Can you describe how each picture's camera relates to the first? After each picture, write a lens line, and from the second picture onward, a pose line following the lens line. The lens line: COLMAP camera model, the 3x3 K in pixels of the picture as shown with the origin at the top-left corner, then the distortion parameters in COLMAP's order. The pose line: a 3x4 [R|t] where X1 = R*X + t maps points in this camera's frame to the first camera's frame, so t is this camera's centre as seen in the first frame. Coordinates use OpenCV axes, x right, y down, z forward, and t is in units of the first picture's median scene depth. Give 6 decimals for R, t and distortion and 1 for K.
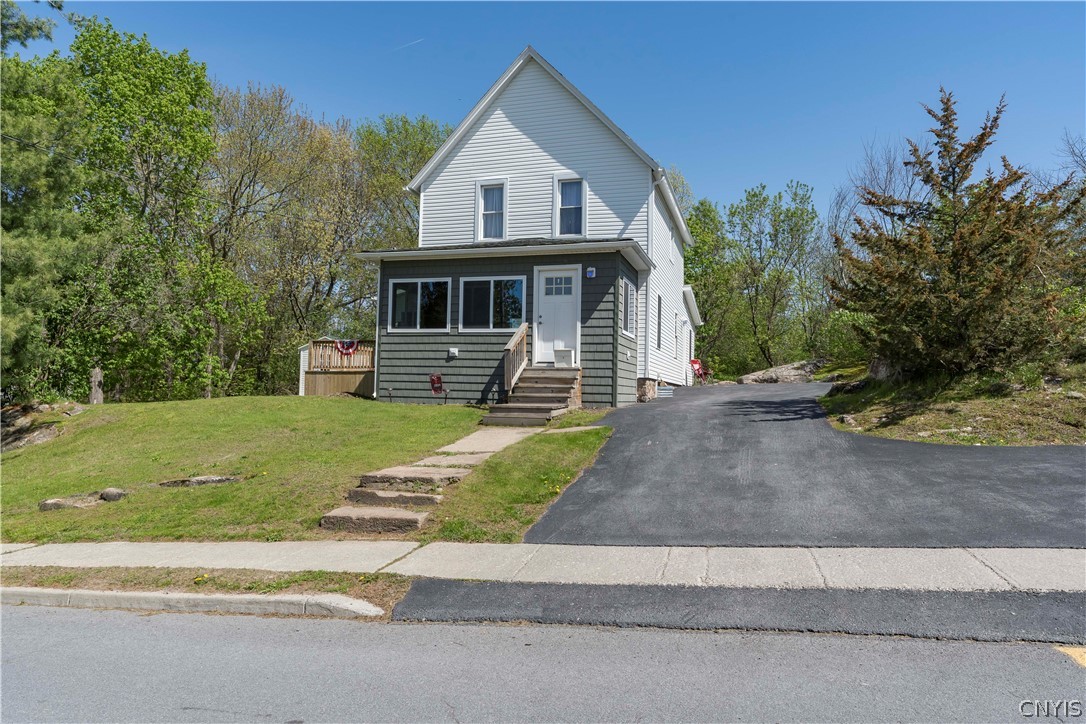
lens RADIAL K [[714.0, 0, 543.0], [0, 714.0, 362.0], [0, 0, 1]] dist [0.002001, -0.000402]
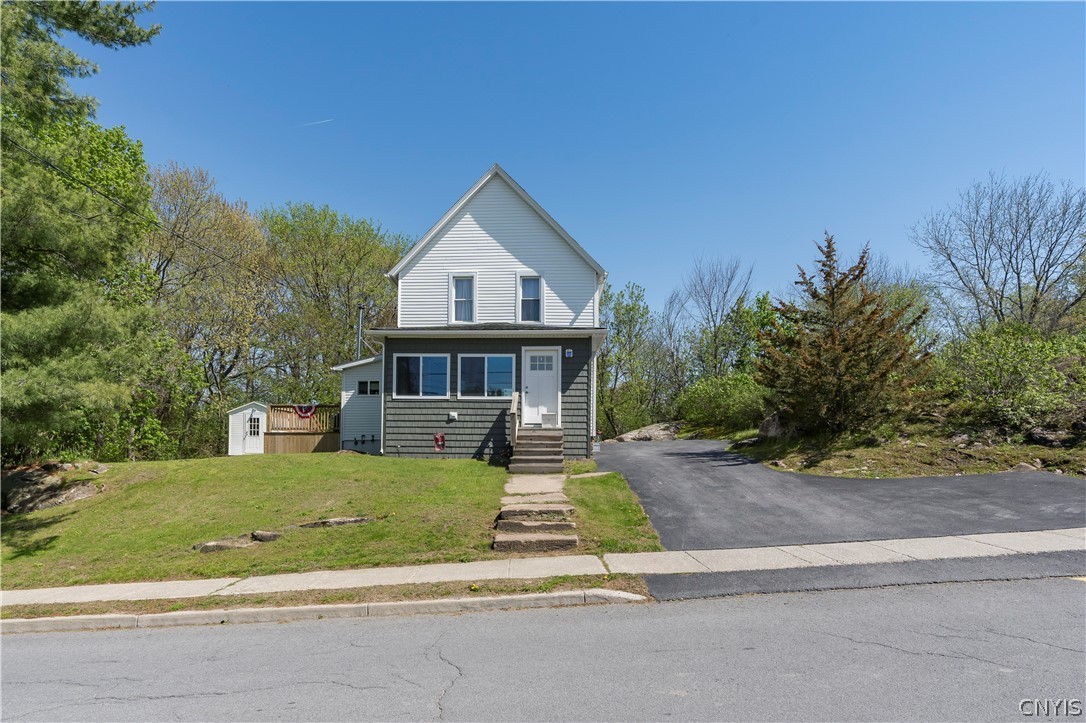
lens RADIAL K [[602.2, 0, 541.4], [0, 602.2, 447.5], [0, 0, 1]] dist [-0.008472, -0.000456]
pose [[0.969610, -0.008833, 0.244496, -0.230123], [-0.000059, 0.999340, 0.036335, 0.003413], [-0.244655, -0.035246, 0.968969, -0.030737]]
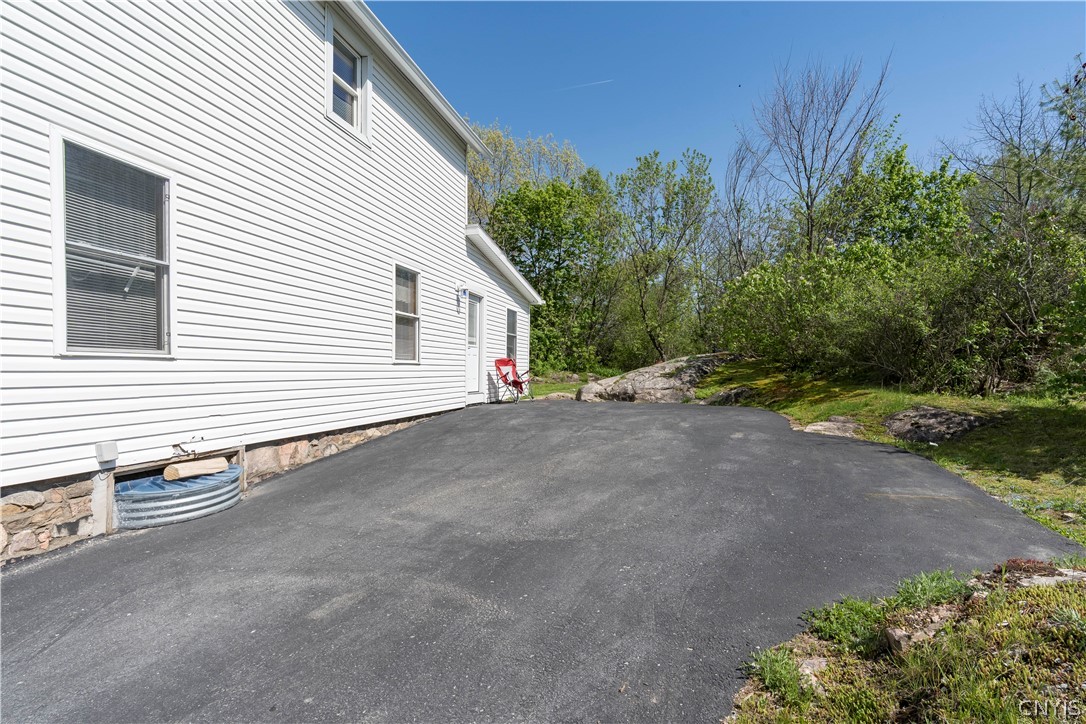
lens RADIAL K [[575.1, 0, 540.1], [0, 575.1, 381.0], [0, 0, 1]] dist [0.001105, 0.000095]
pose [[0.997250, 0.001779, 0.074089, 0.373783], [-0.006538, 0.997926, 0.064045, -0.027672], [-0.073821, -0.064354, 0.995193, 0.934102]]
